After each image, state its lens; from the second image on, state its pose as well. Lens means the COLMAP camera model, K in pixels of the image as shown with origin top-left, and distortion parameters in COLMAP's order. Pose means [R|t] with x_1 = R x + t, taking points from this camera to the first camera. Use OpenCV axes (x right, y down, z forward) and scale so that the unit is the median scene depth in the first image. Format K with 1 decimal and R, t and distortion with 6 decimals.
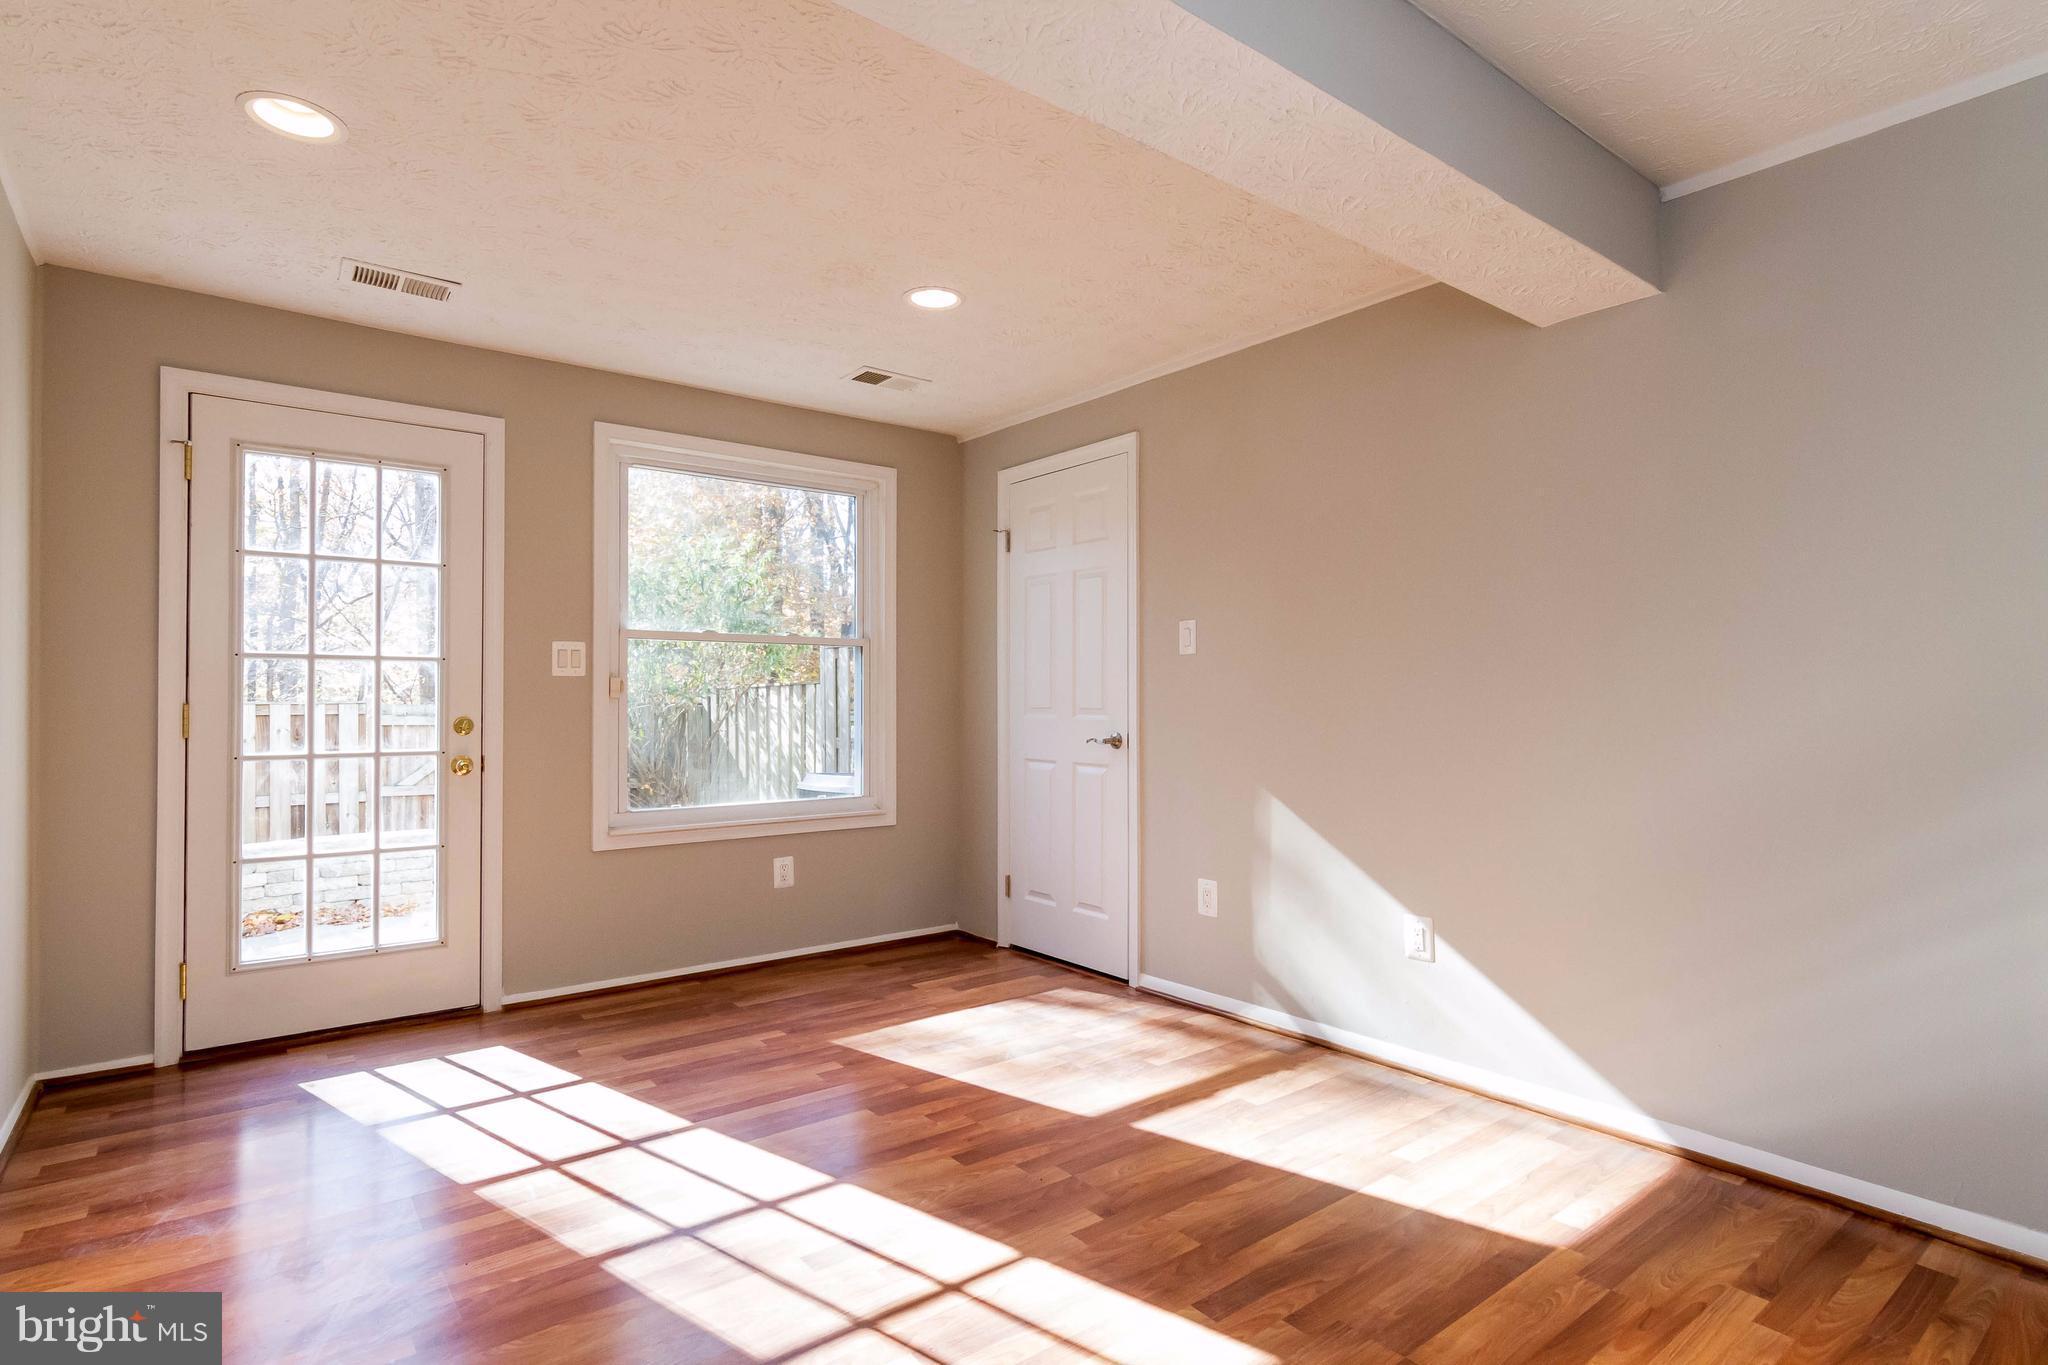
lens RADIAL K [[1048.1, 0, 1033.4], [0, 1048.1, 691.1], [0, 0, 1]] dist [-0.007755, 0.005897]
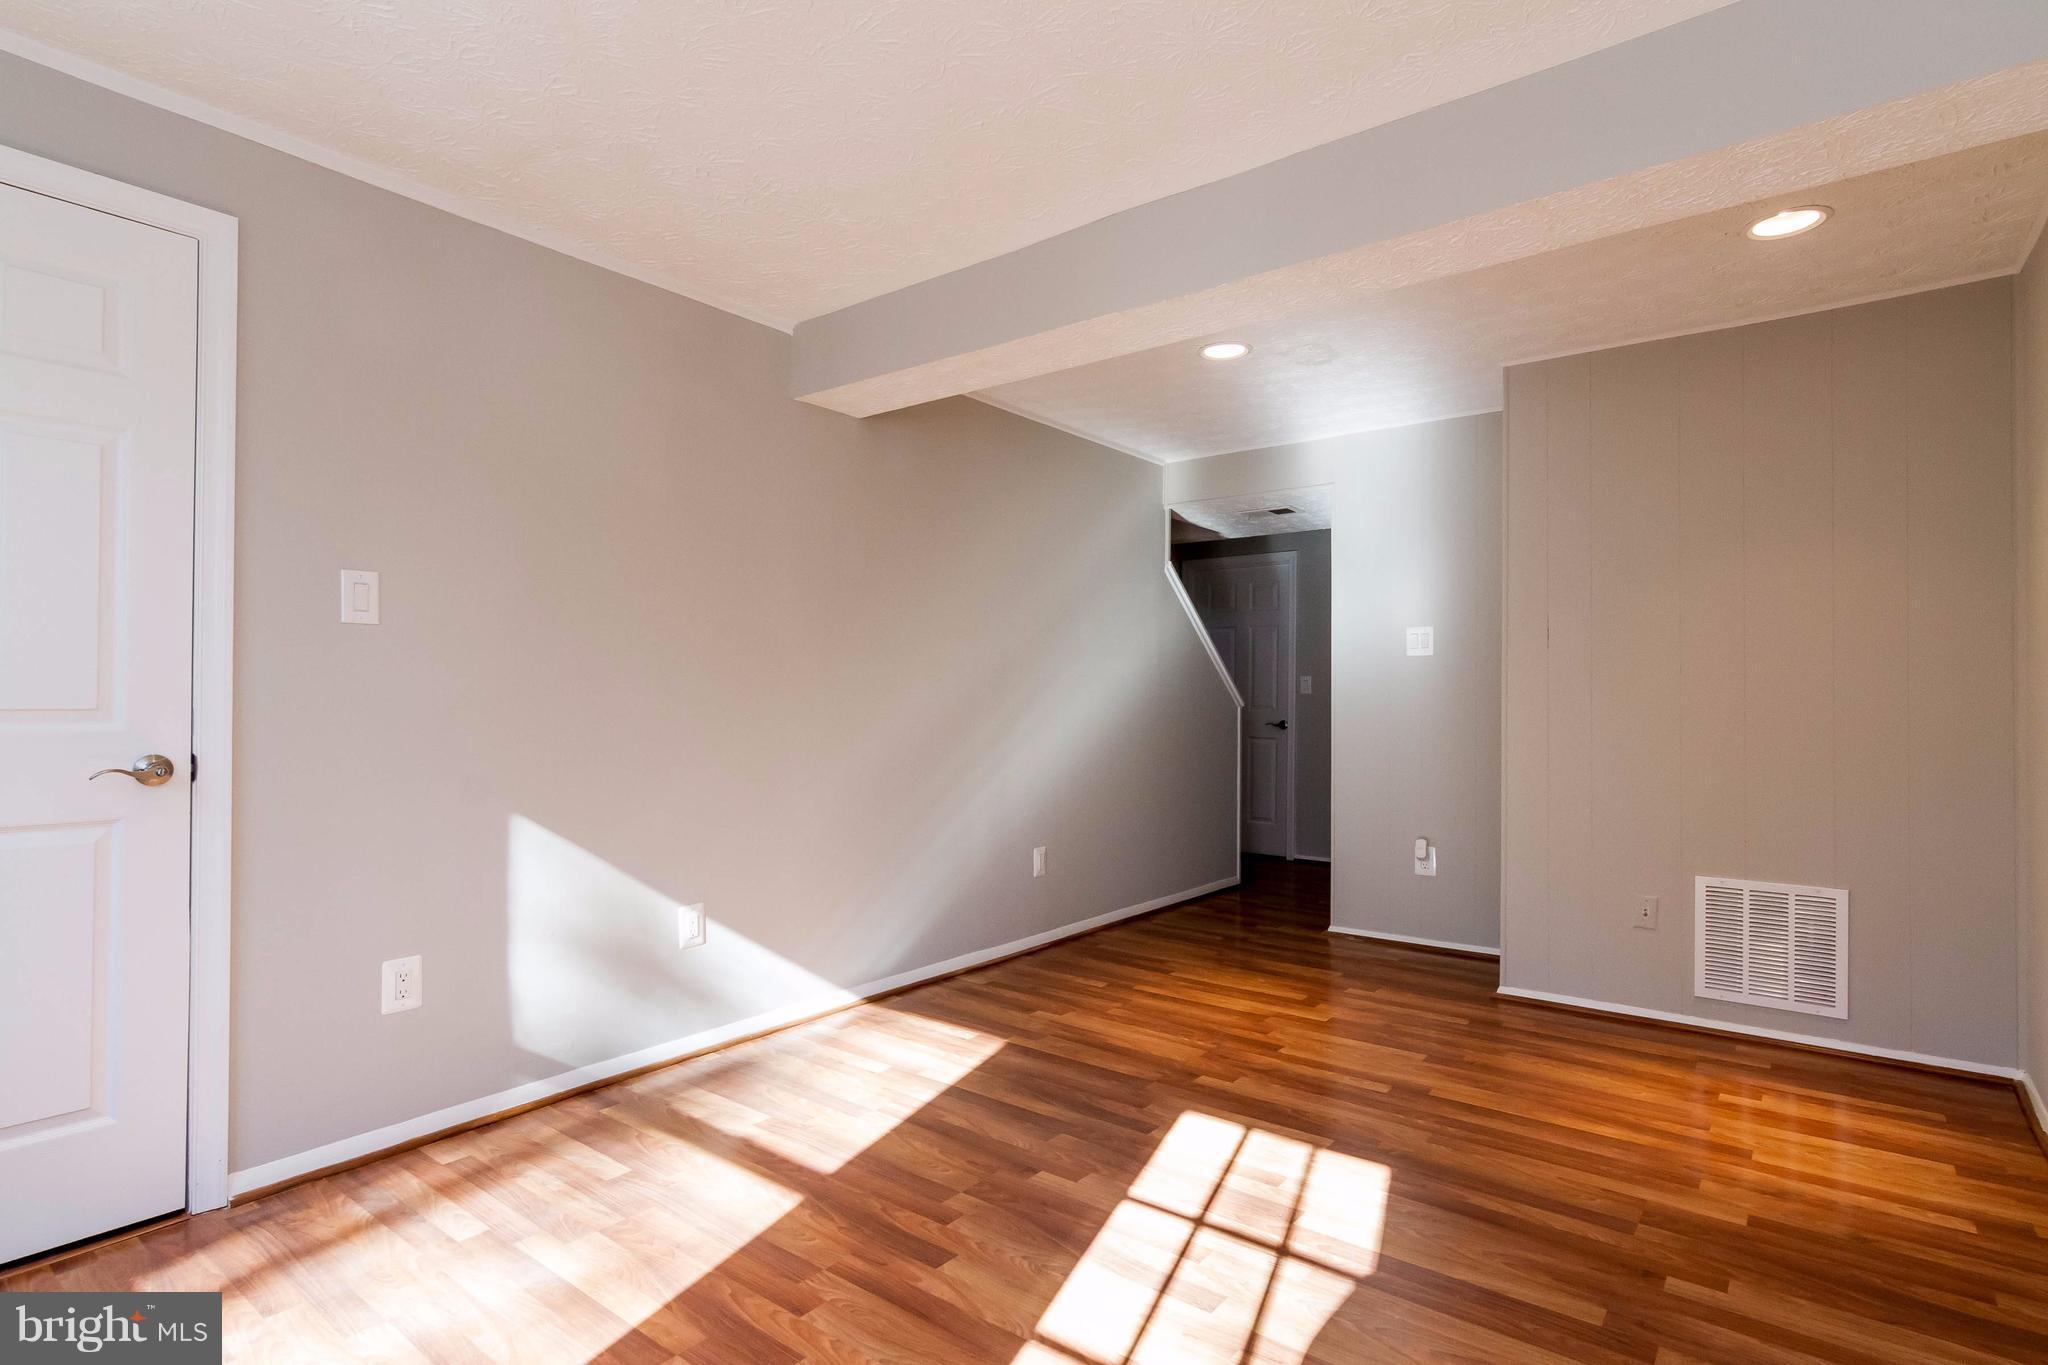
lens RADIAL K [[1048.1, 0, 1028.4], [0, 1048.1, 686.9], [0, 0, 1]] dist [-0.007755, 0.005897]
pose [[-0.252810, 0.011368, 0.967449, -0.654563], [-0.009916, 0.999848, -0.014340, 0.010910], [-0.967465, -0.013218, -0.252659, 0.858330]]
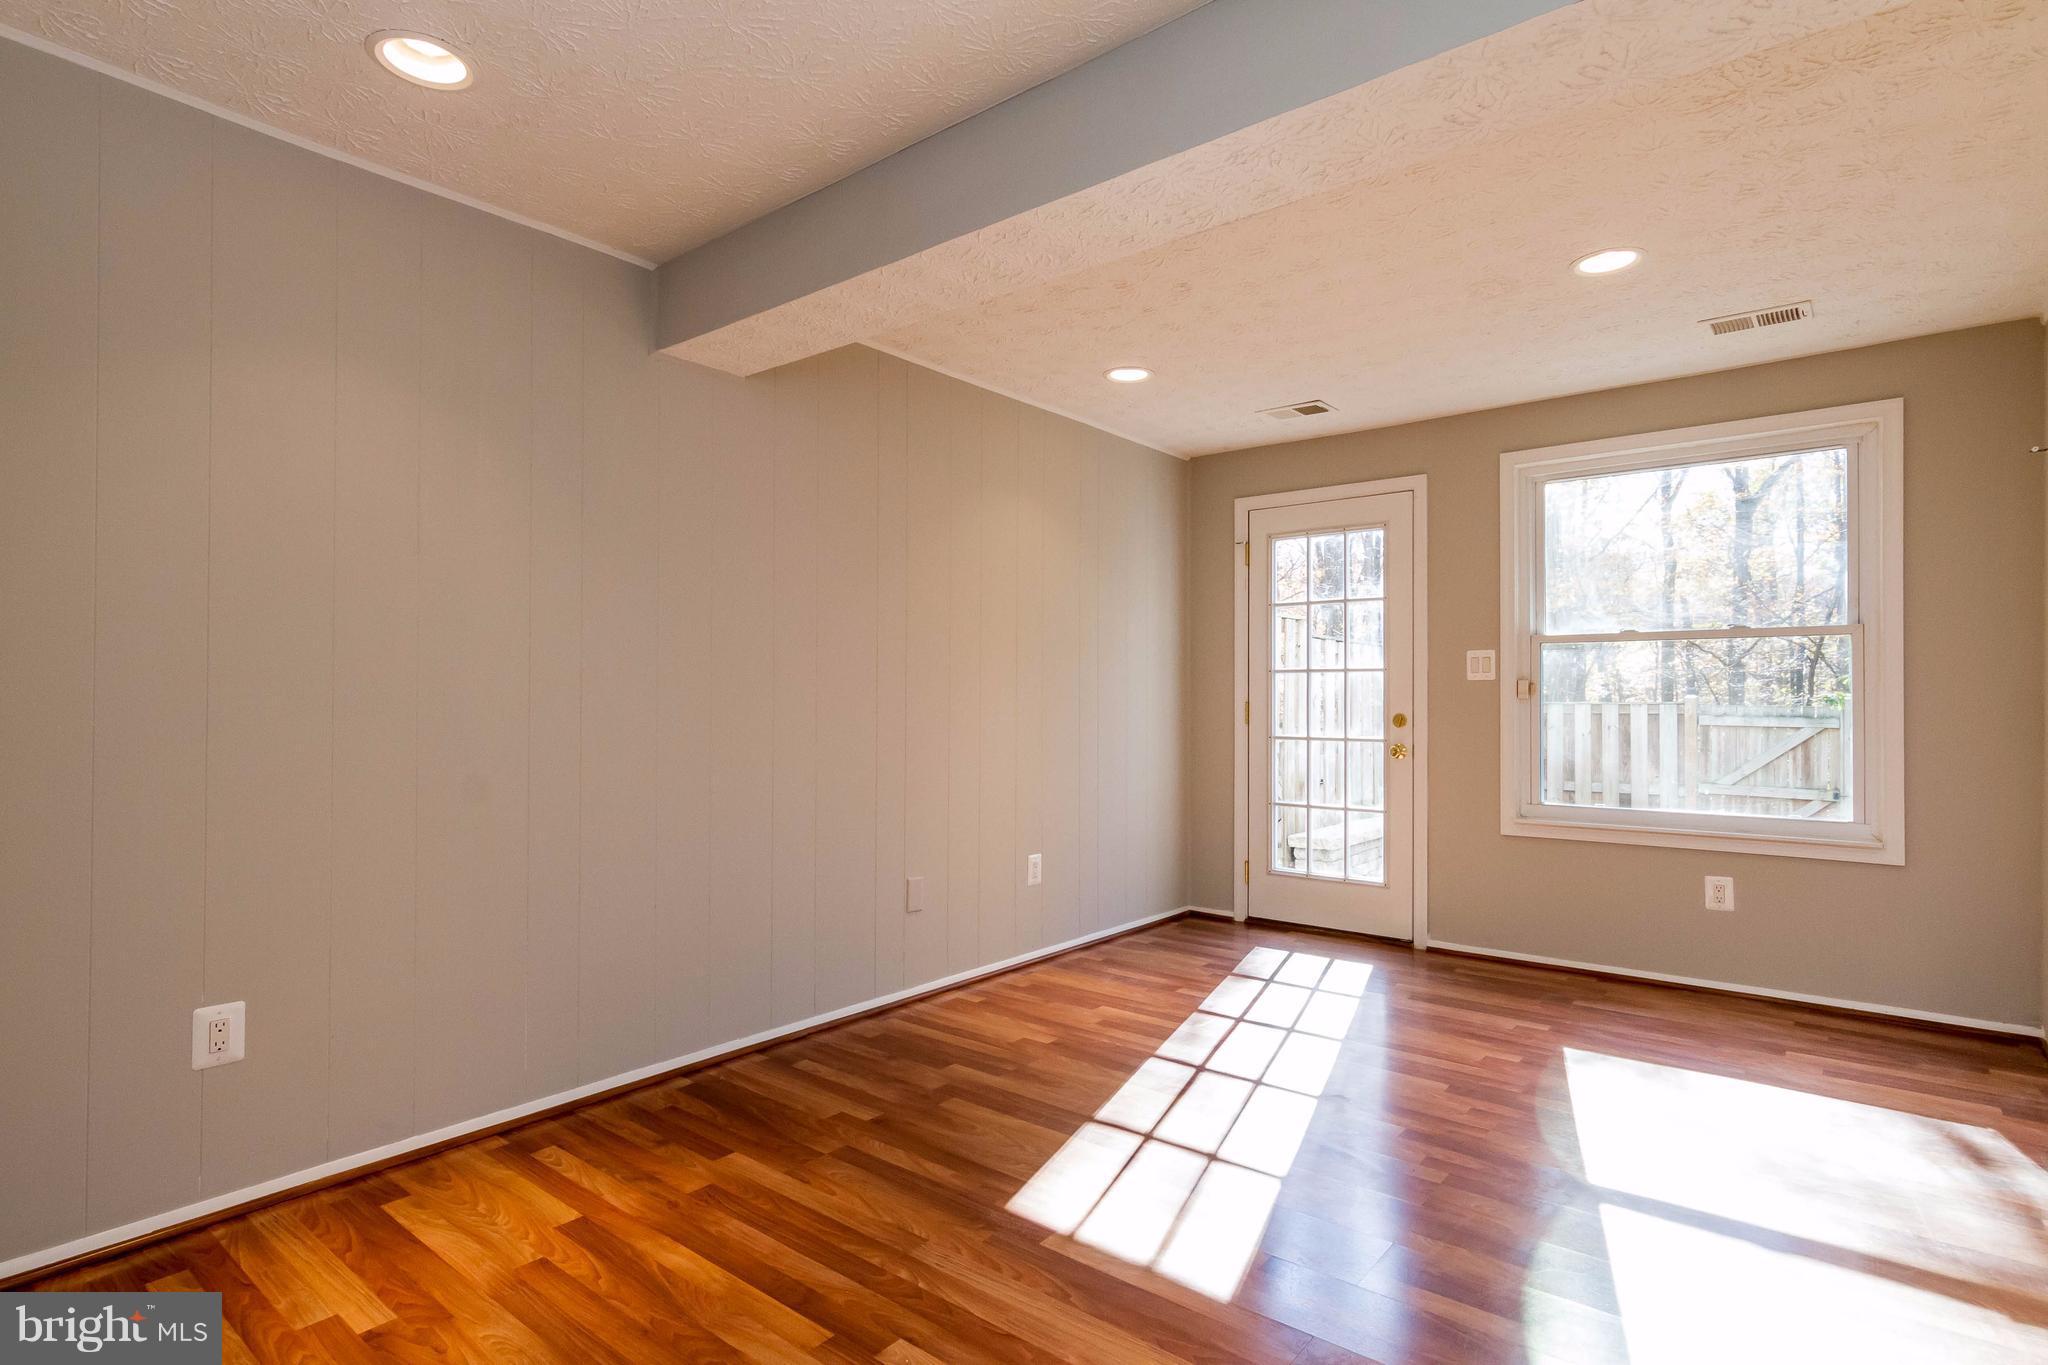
lens RADIAL K [[1048.1, 0, 1010.2], [0, 1048.1, 689.8], [0, 0, 1]] dist [-0.007755, 0.005897]
pose [[0.193223, -0.009225, -0.981111, 0.667537], [0.005465, 0.999950, -0.008326, 0.004101], [0.981140, -0.003753, 0.193264, 0.299205]]
